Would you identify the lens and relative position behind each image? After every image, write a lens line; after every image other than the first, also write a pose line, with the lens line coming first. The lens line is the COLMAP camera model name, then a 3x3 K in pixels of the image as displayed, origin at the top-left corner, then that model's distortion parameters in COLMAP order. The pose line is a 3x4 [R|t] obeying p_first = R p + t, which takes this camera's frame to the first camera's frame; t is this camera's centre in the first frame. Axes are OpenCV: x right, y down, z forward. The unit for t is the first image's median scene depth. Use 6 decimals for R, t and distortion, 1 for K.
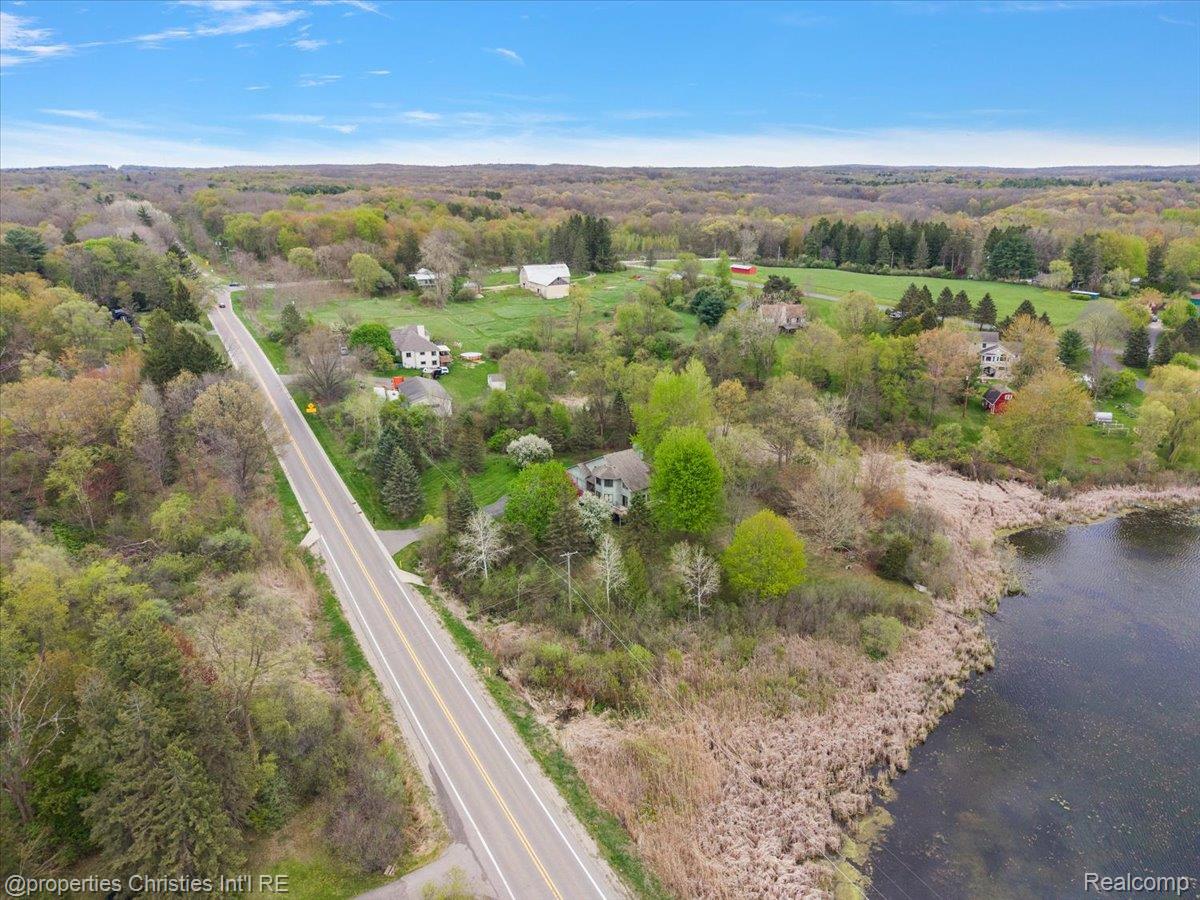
lens RADIAL K [[850.2, 0, 600.0], [0, 850.2, 450.0], [0, 0, 1]] dist [-0.000849, -0.000675]
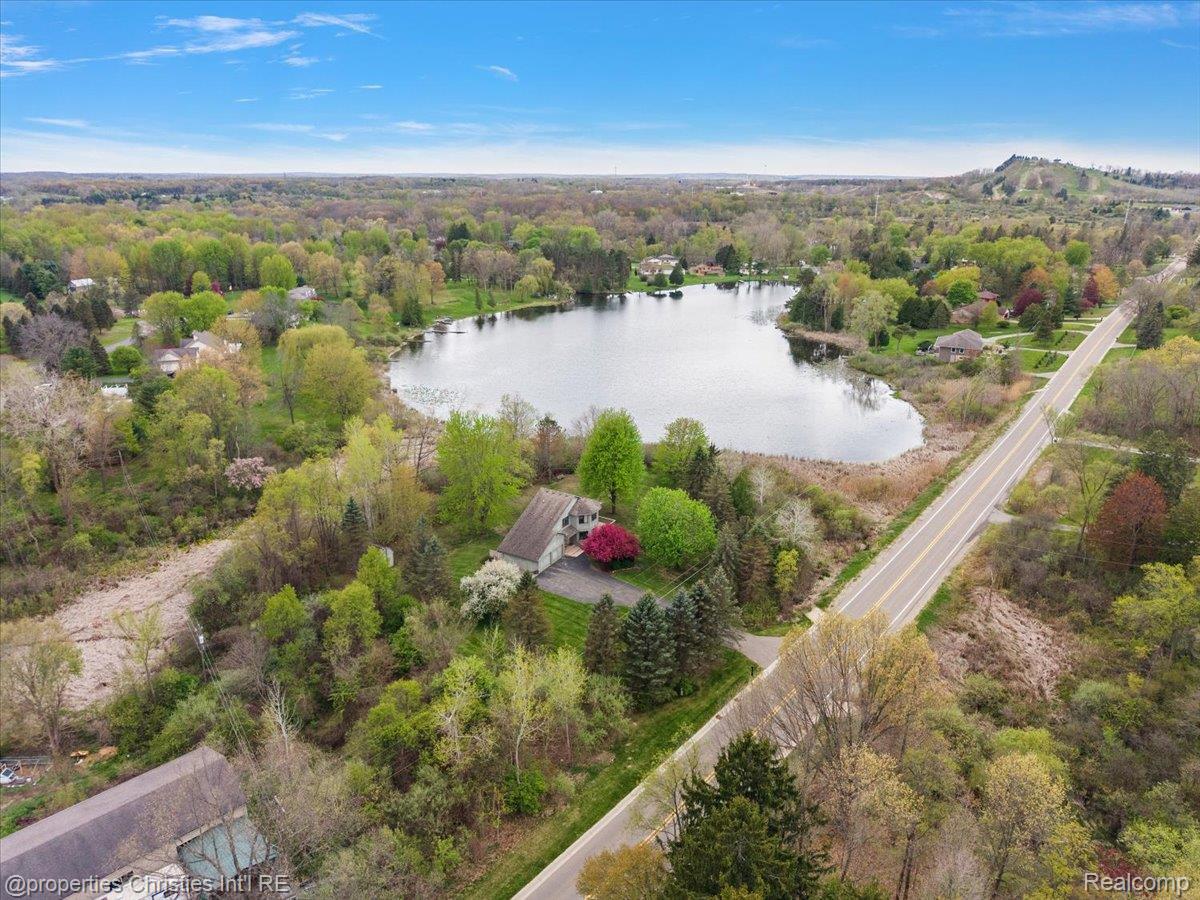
lens RADIAL K [[850.2, 0, 600.0], [0, 850.2, 450.0], [0, 0, 1]] dist [-0.000849, -0.000675]
pose [[-0.435294, -0.272984, 0.857903, -0.923144], [0.277905, 0.865642, 0.416454, -0.486827], [-0.856322, 0.419695, -0.300945, 1.499839]]
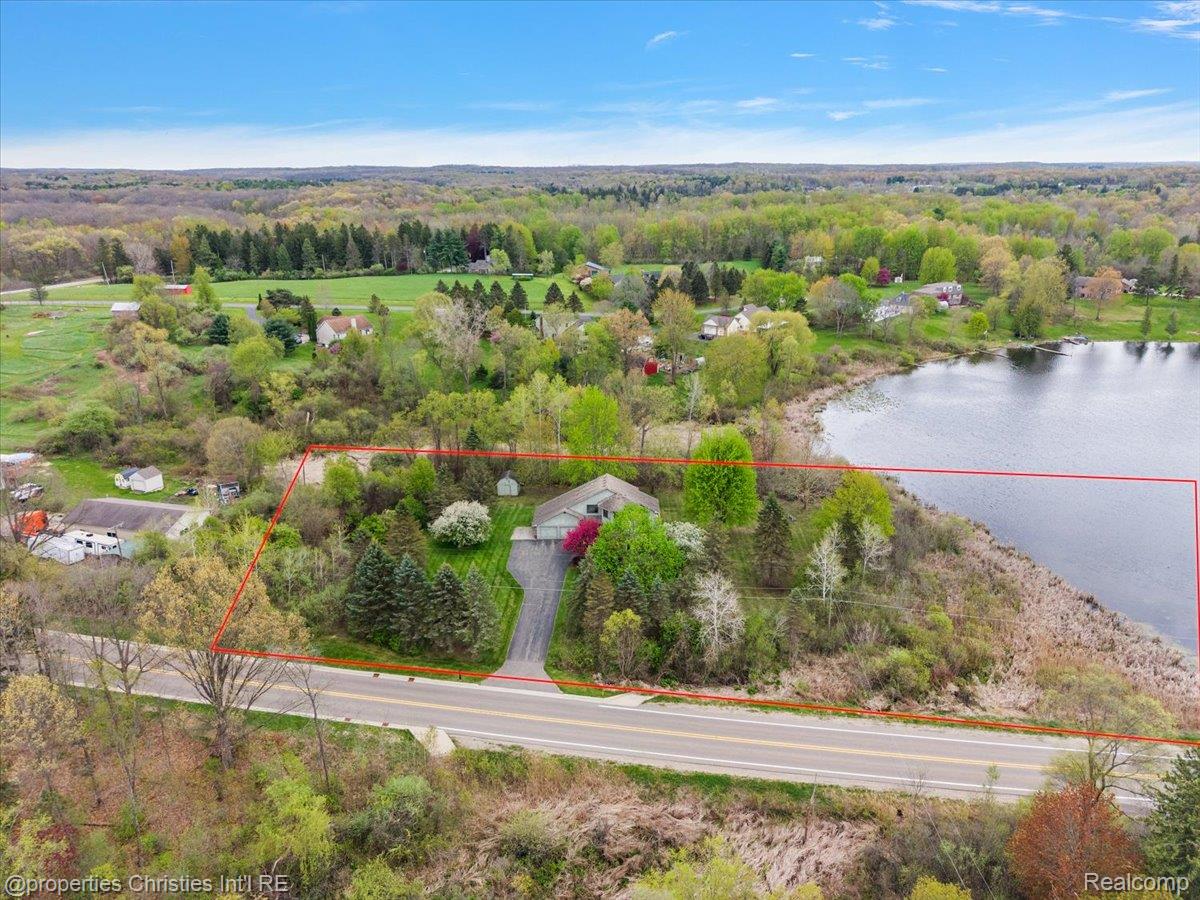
lens RADIAL K [[850.2, 0, 600.0], [0, 850.2, 450.0], [0, 0, 1]] dist [-0.000849, -0.000675]
pose [[0.569716, -0.257568, 0.780437, -0.827064], [0.258854, 0.957524, 0.127049, -0.178975], [-0.780011, 0.129638, 0.612190, 0.555767]]
